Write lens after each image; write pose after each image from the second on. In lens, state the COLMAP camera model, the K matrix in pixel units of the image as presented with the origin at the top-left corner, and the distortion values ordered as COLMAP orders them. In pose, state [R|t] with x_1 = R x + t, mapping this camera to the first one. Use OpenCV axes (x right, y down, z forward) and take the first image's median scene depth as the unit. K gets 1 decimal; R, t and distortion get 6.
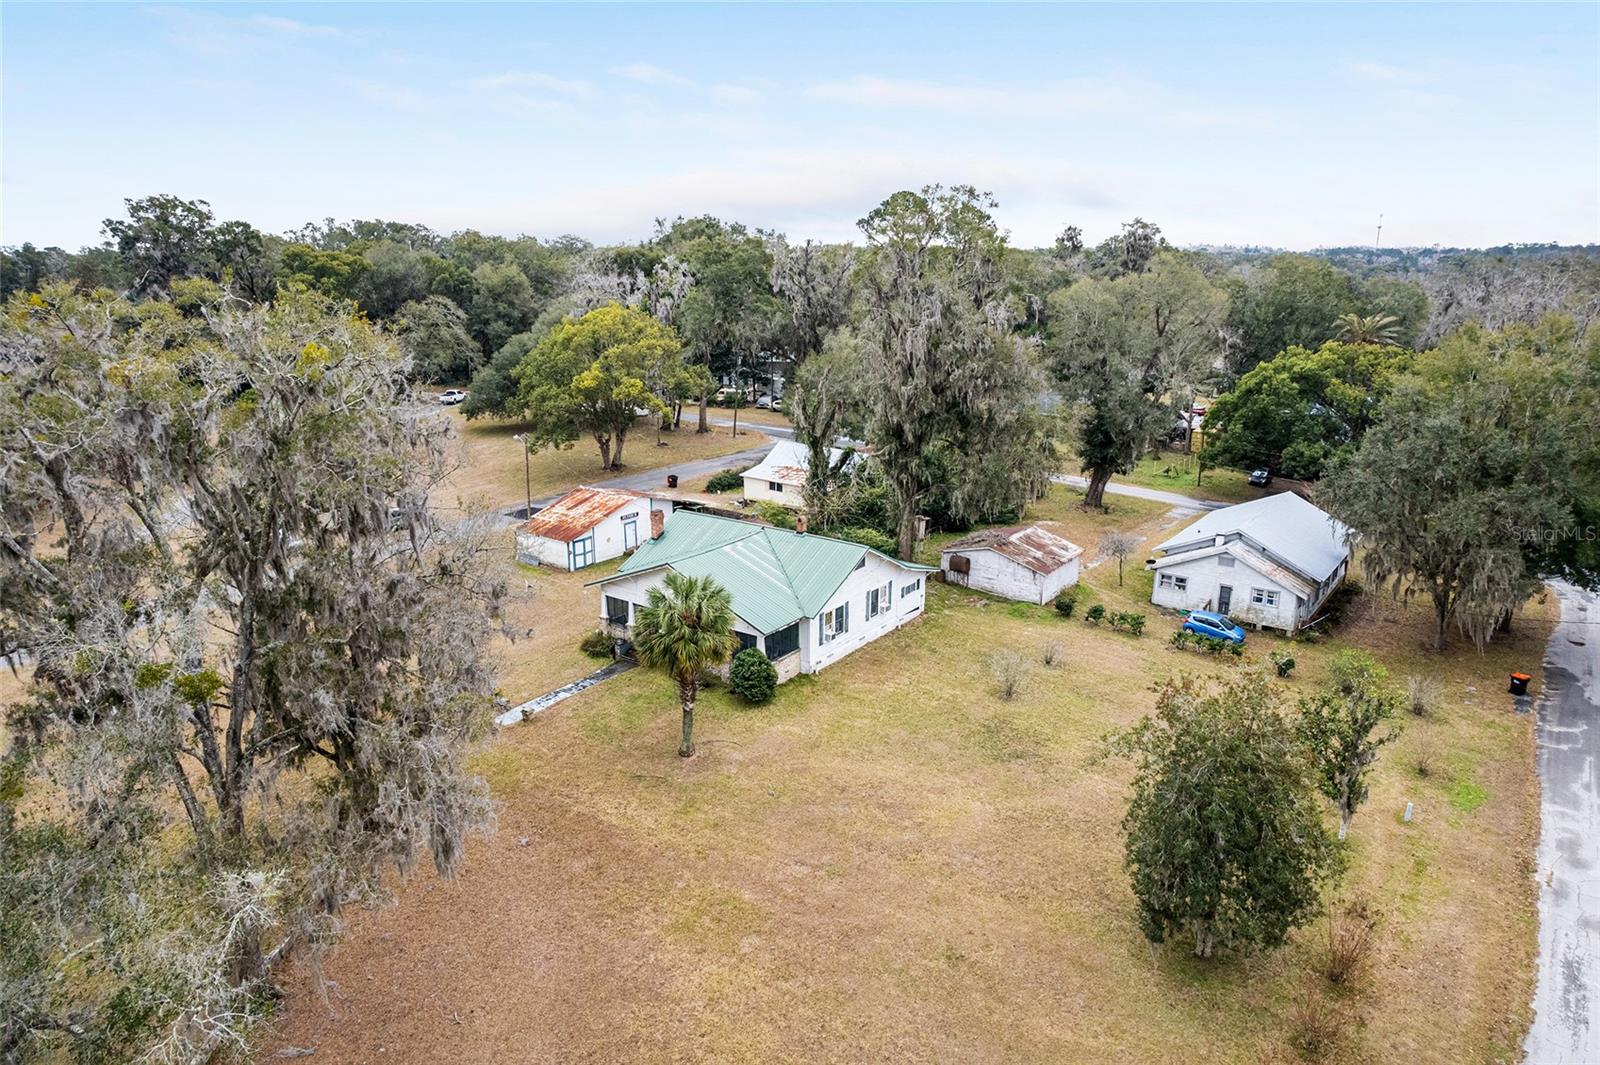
lens RADIAL K [[1035.9, 0, 800.8], [0, 1035.9, 533.8], [0, 0, 1]] dist [-0.061425, 0.046788]
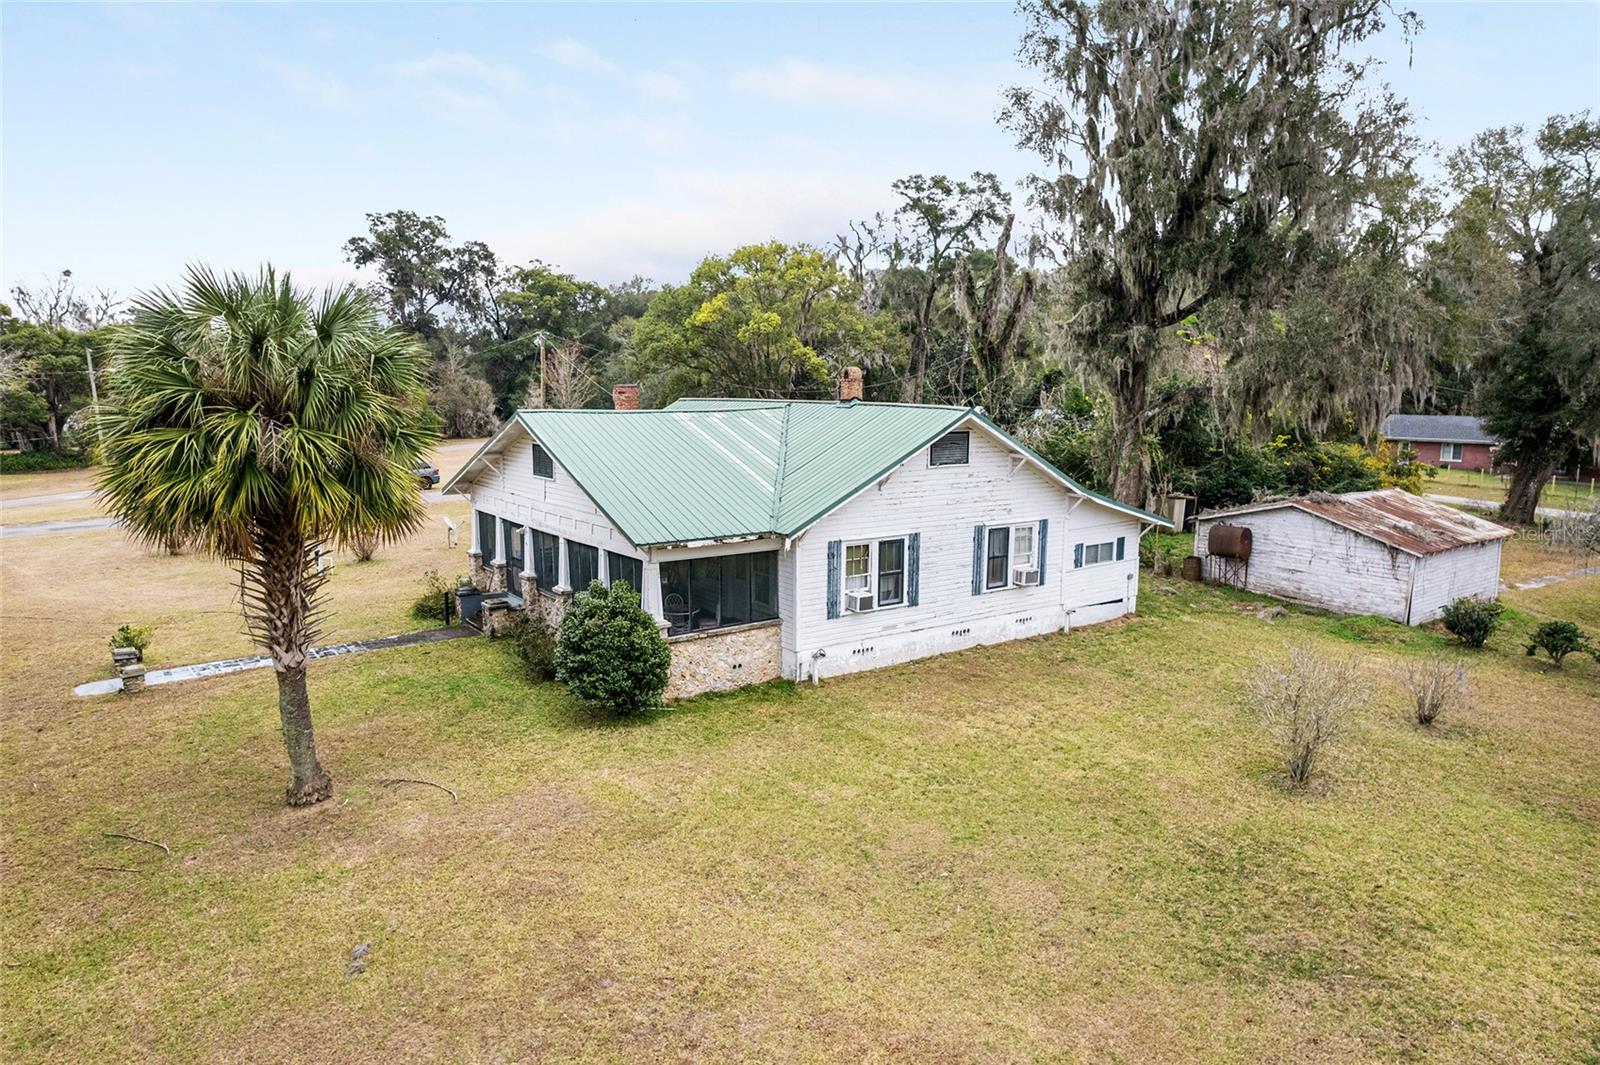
lens RADIAL K [[1035.9, 0, 803.6], [0, 1035.9, 533.8], [0, 0, 1]] dist [-0.061425, 0.046788]
pose [[0.949713, 0.046217, -0.309693, 0.113309], [-0.083517, 0.990606, -0.108284, 0.097837], [0.301779, 0.128704, 0.944651, 0.476843]]
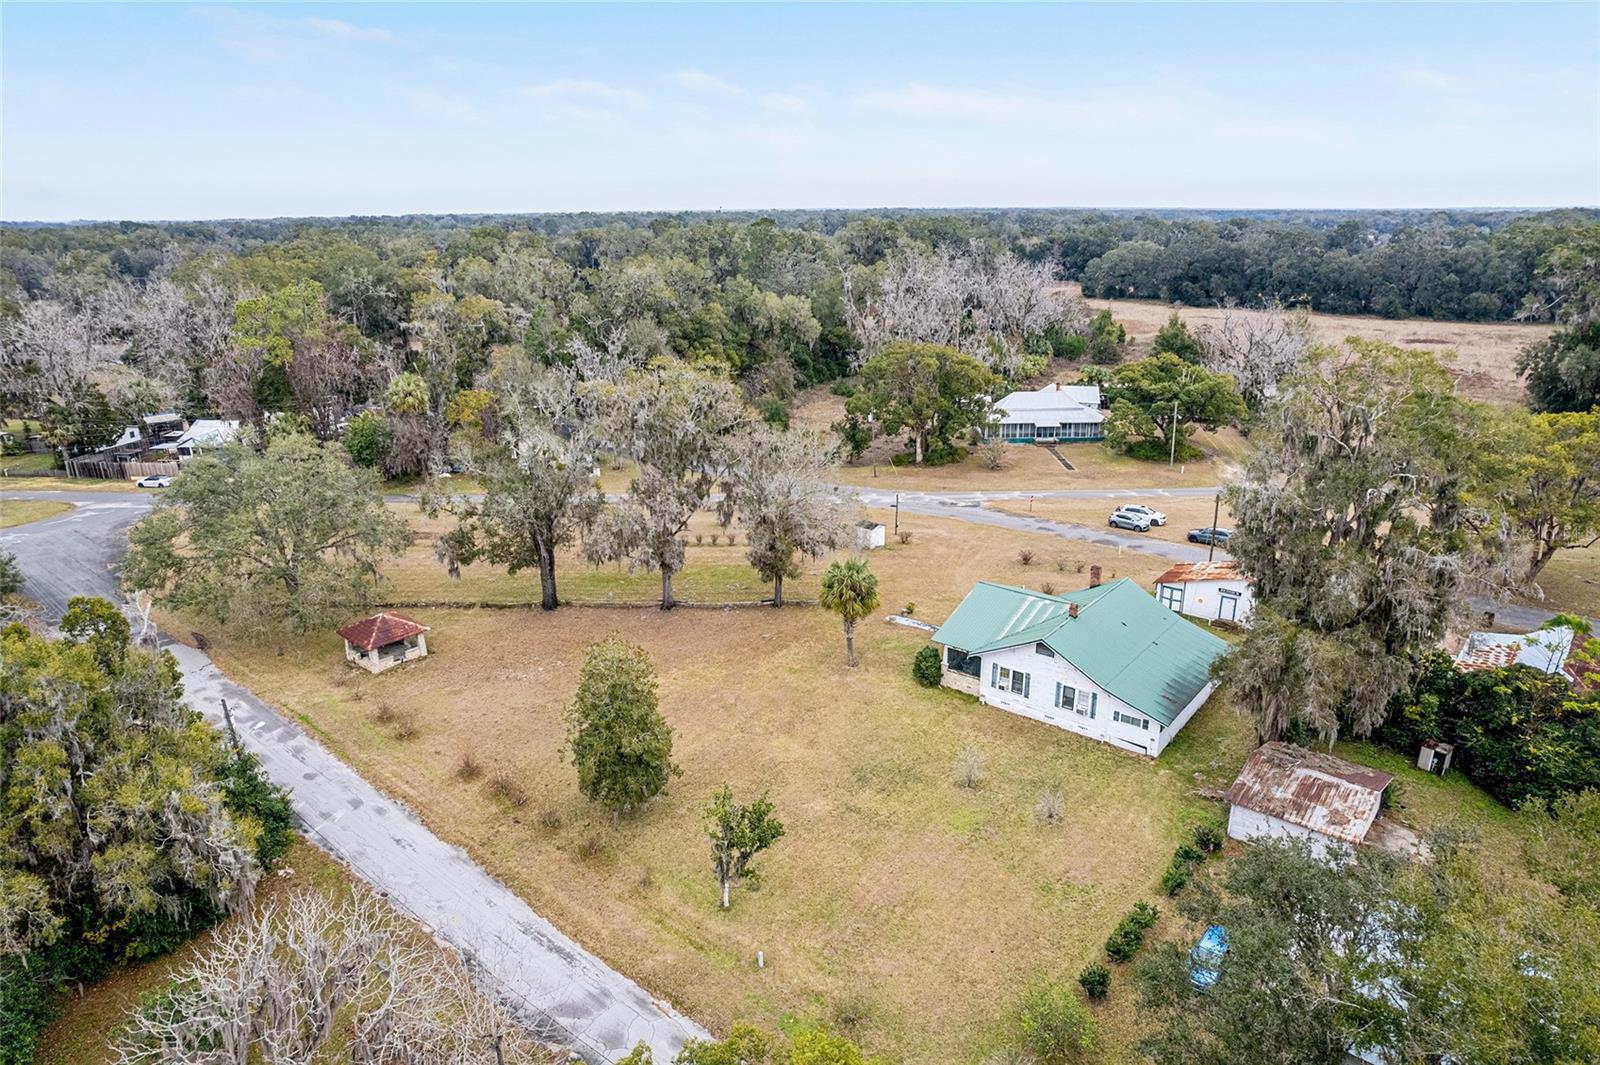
lens RADIAL K [[1035.9, 0, 797.1], [0, 1035.9, 530.9], [0, 0, 1]] dist [-0.061425, 0.046788]
pose [[-0.061819, 0.303373, -0.950864, 0.957310], [-0.254316, 0.916454, 0.308928, -0.322506], [0.965144, 0.260917, 0.020498, 0.562774]]
